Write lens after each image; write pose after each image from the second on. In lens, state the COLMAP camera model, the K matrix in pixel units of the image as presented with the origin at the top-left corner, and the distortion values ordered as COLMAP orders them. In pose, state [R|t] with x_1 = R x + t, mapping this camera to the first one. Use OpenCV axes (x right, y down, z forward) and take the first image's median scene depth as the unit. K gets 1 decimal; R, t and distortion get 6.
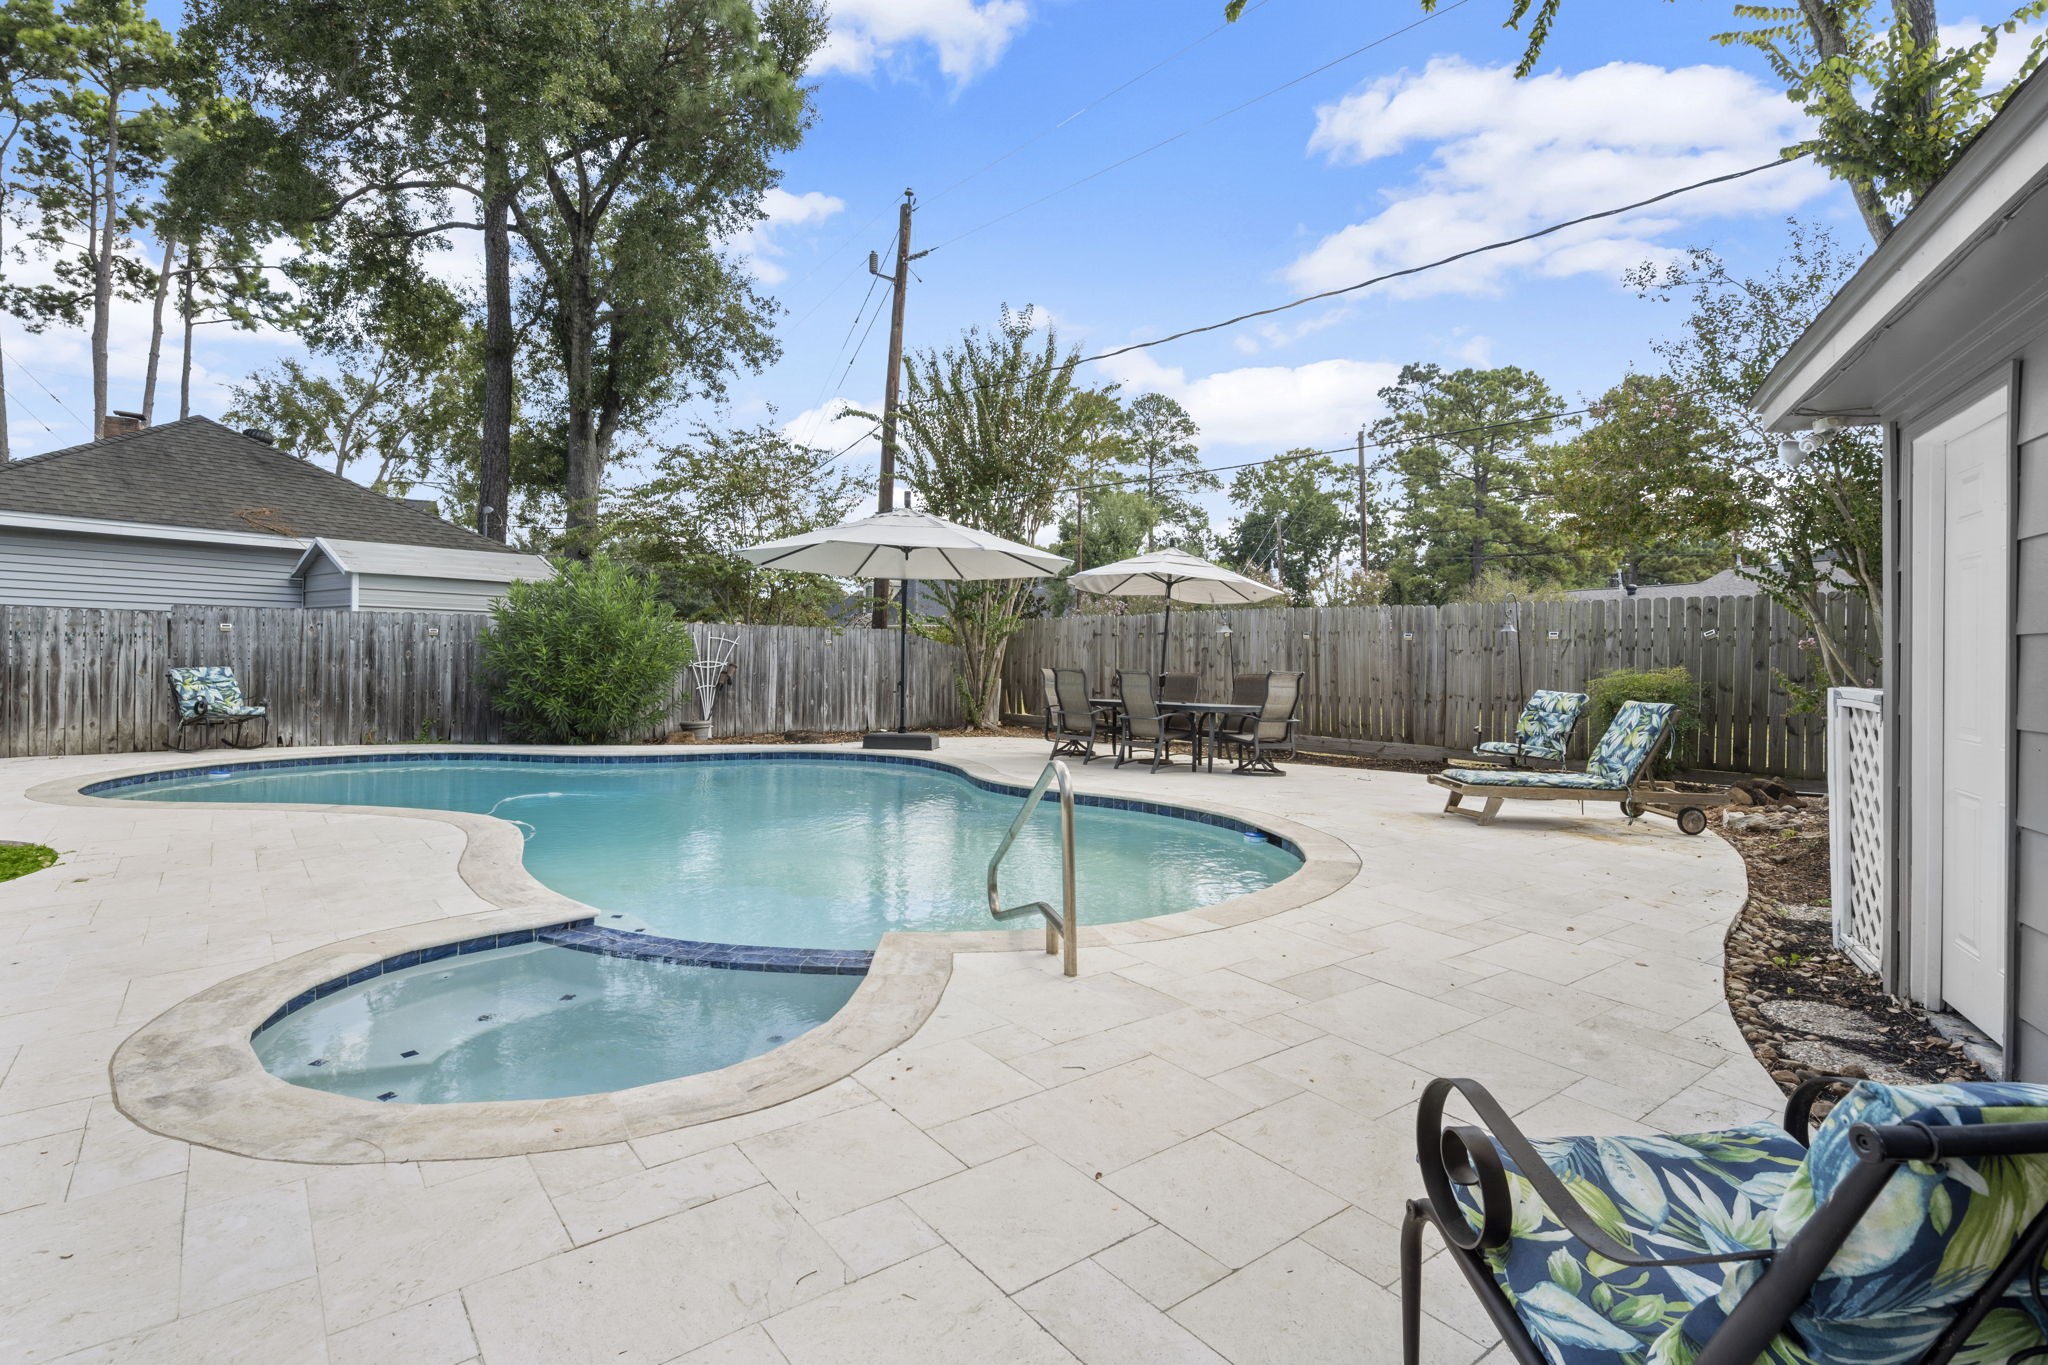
lens RADIAL K [[988.1, 0, 1013.6], [0, 988.1, 657.6], [0, 0, 1]] dist [0.001916, 0.000670]
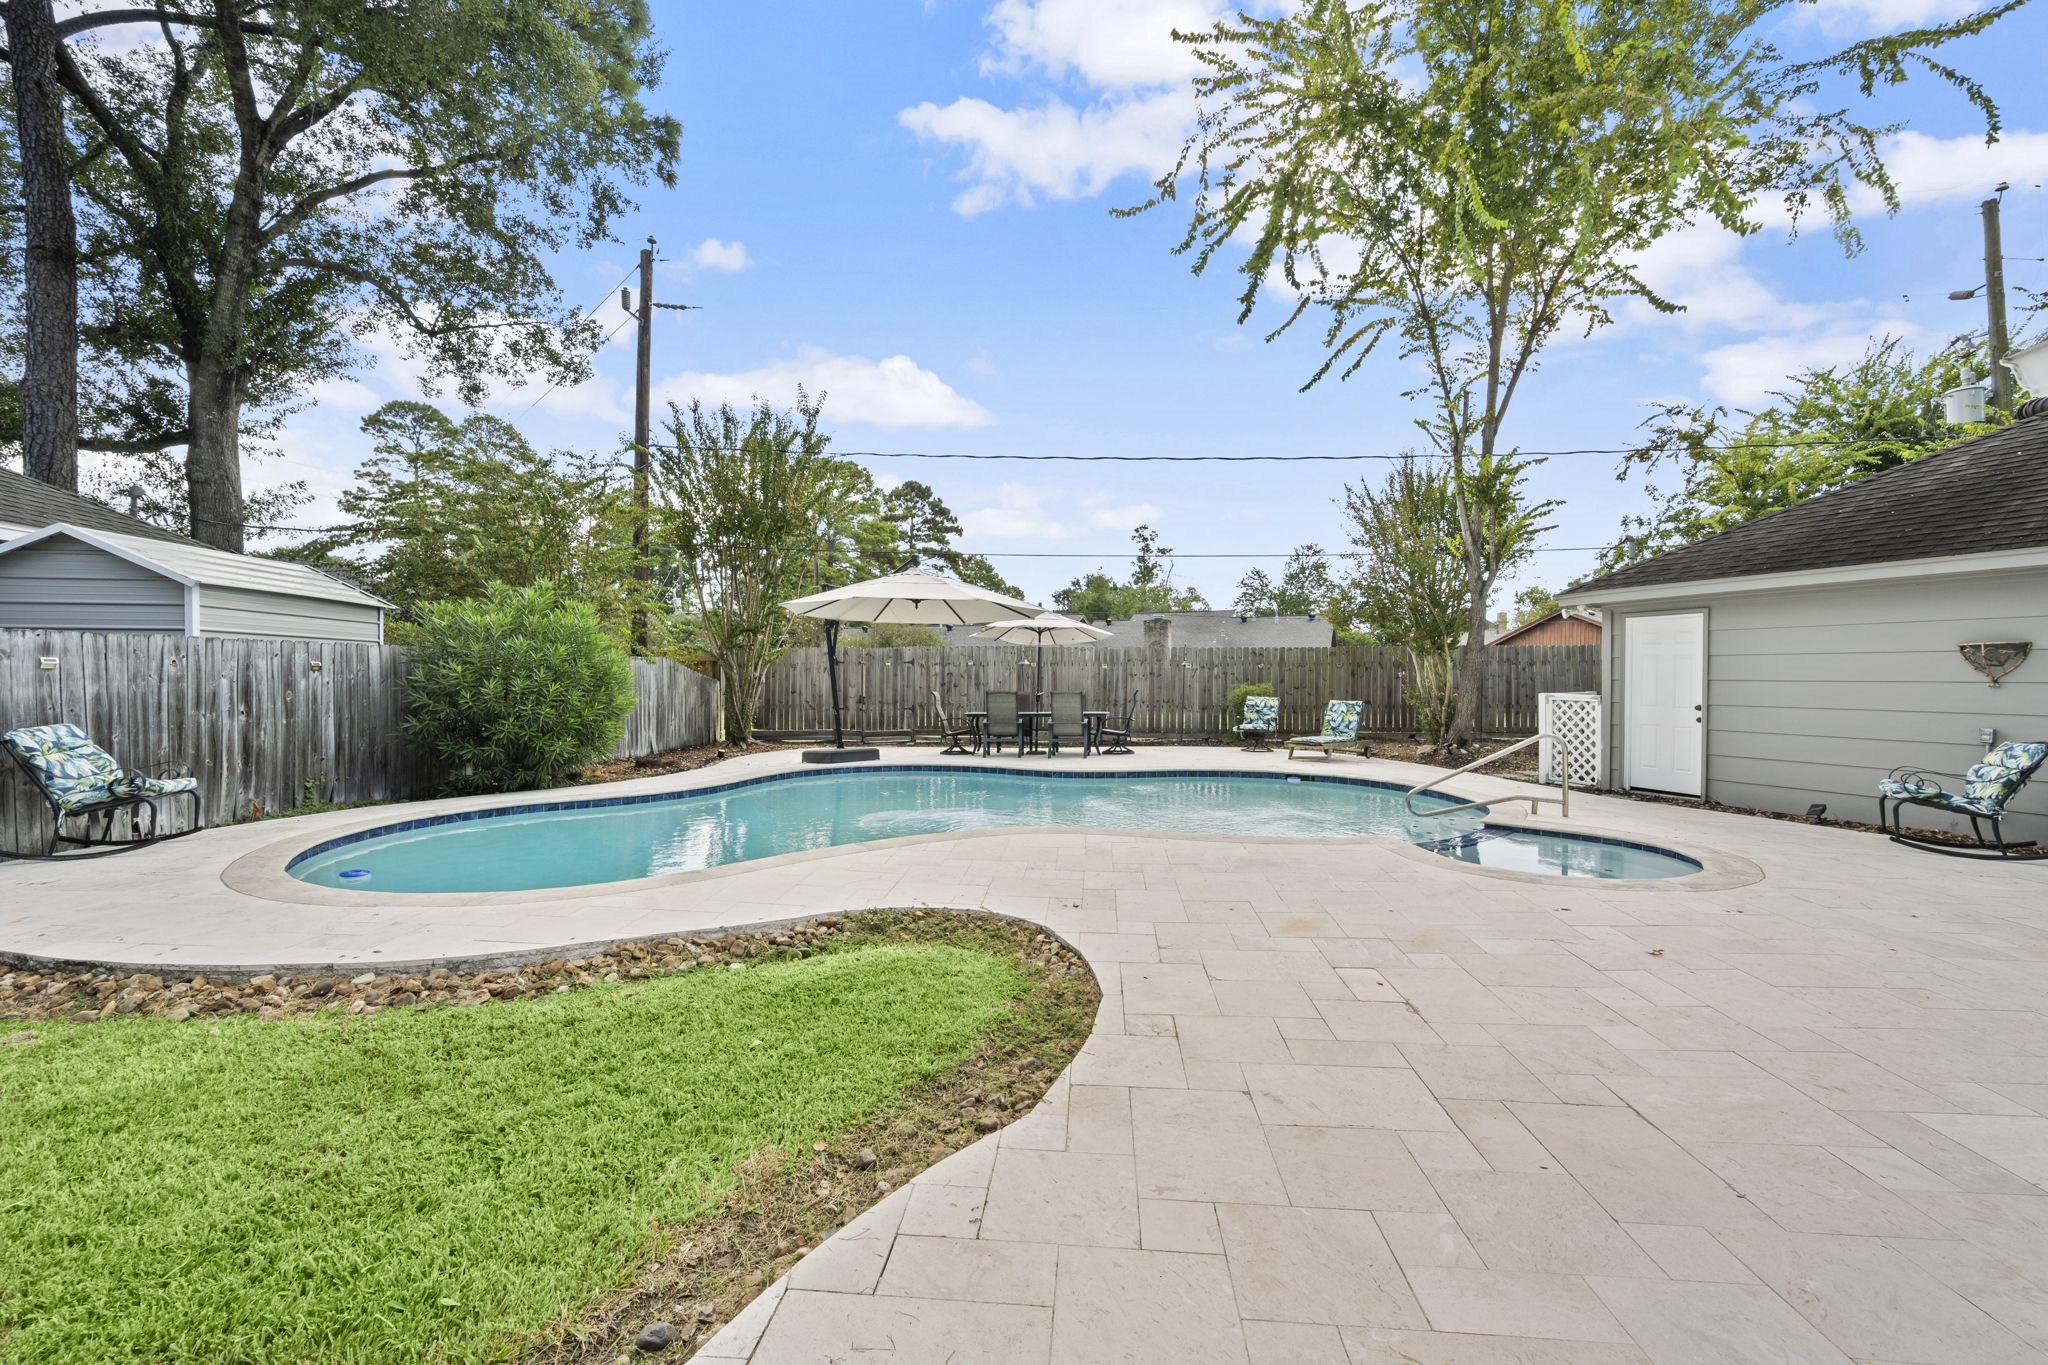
lens RADIAL K [[814.0, 0, 1024.0], [0, 814.0, 682.5], [0, 0, 1]] dist [0.001292, 0.000097]
pose [[0.691021, -0.019150, 0.722581, -0.656853], [0.008062, 0.999791, 0.018786, -0.019897], [-0.722789, -0.007156, 0.691031, 0.156814]]
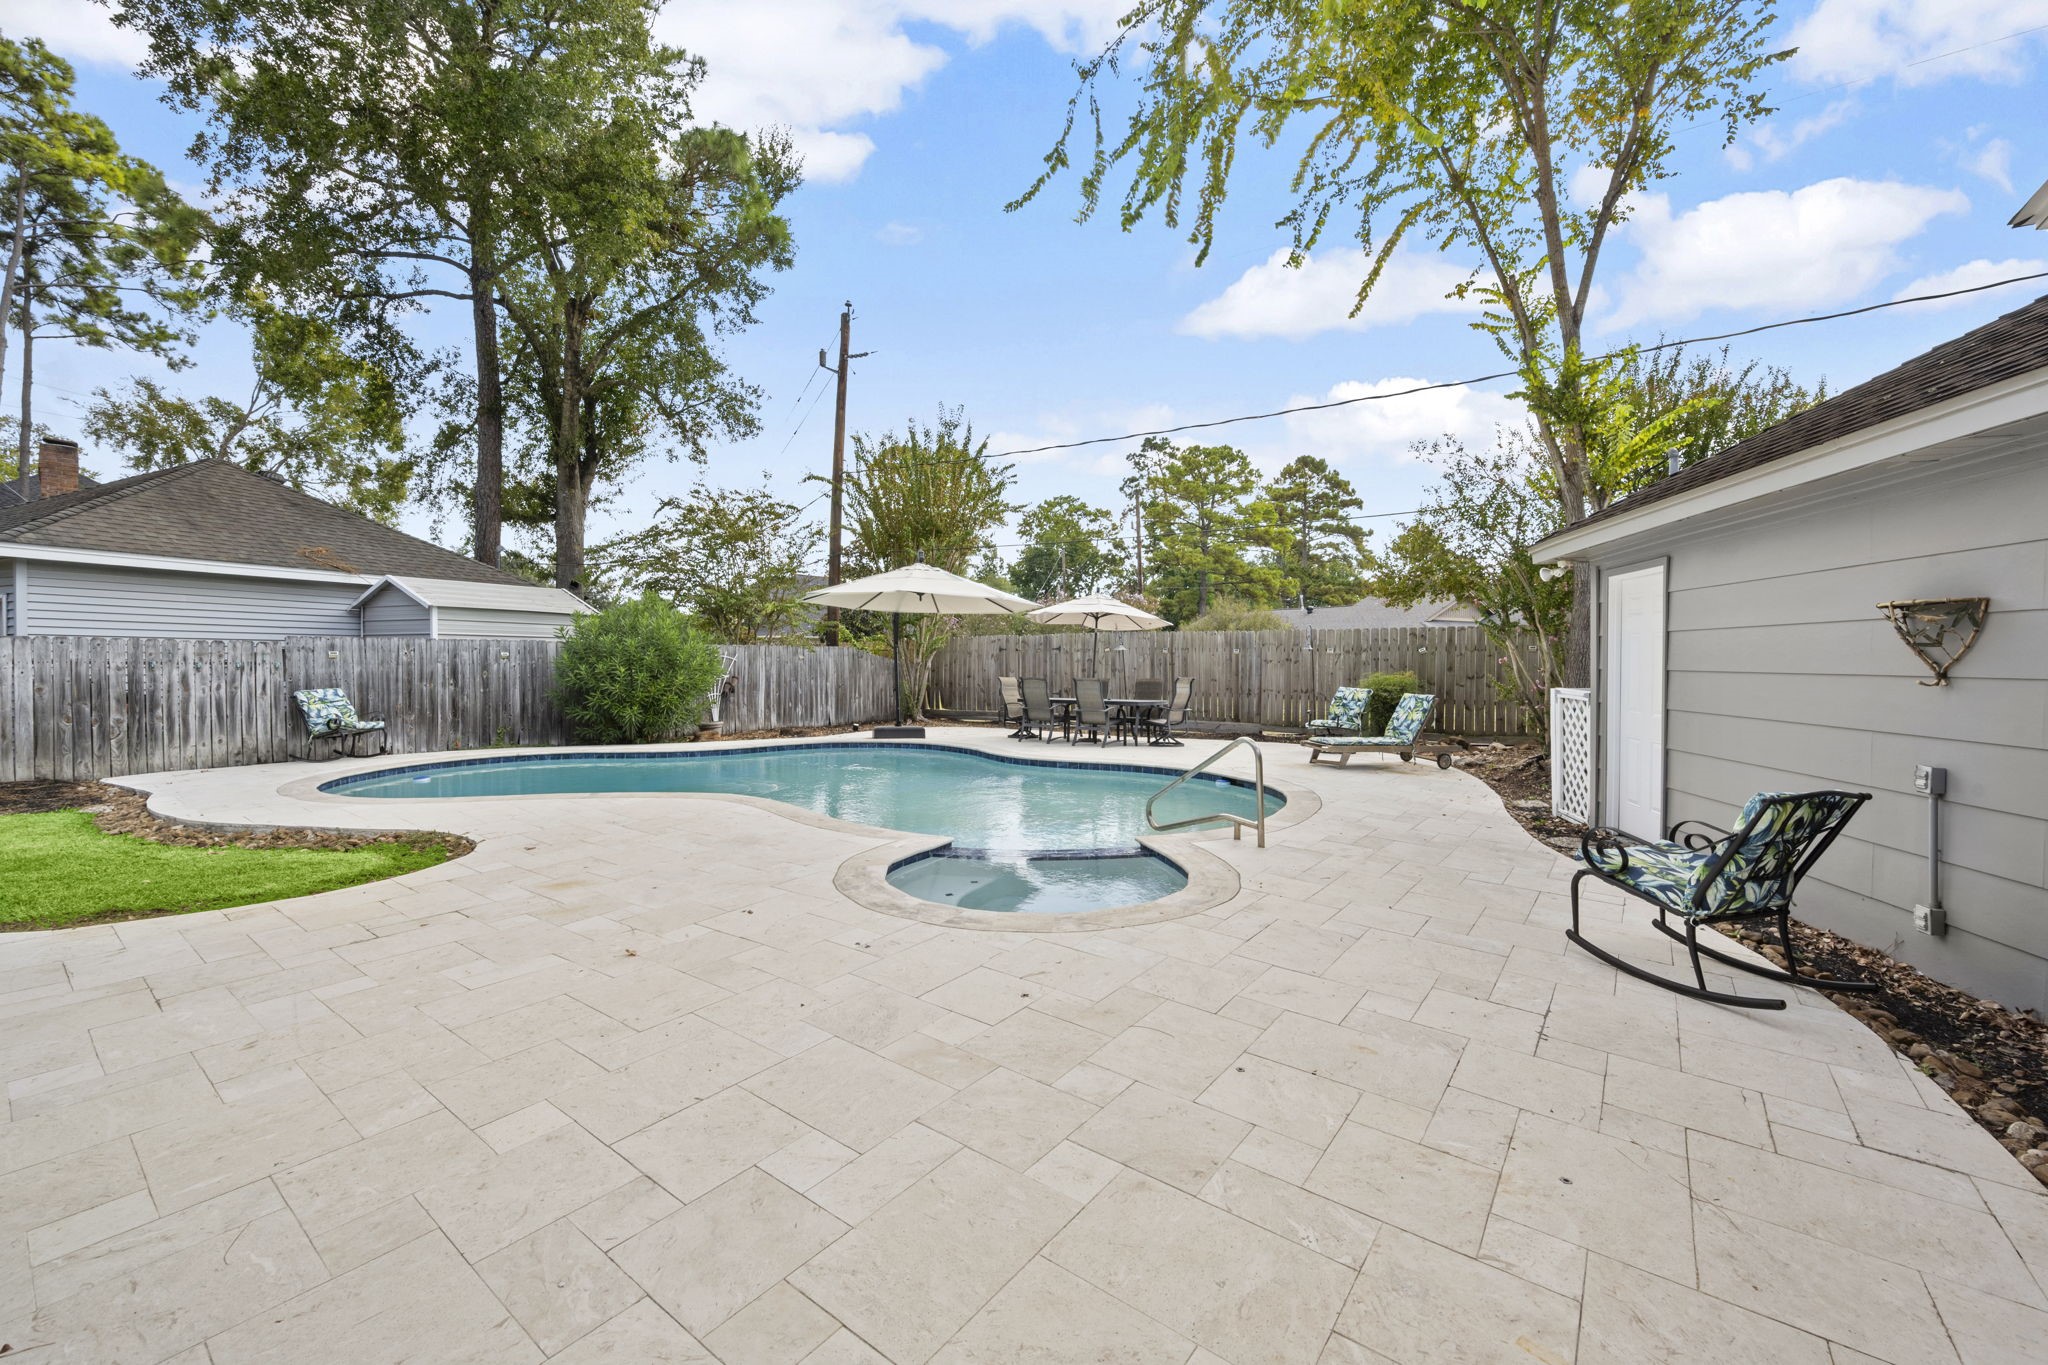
lens RADIAL K [[812.6, 0, 1022.5], [0, 812.6, 674.1], [0, 0, 1]] dist [0.001604, 0.000171]
pose [[0.969094, -0.016326, 0.246151, -0.216359], [0.011640, 0.999723, 0.020478, -0.015567], [-0.246417, -0.016980, 0.969015, -0.116693]]
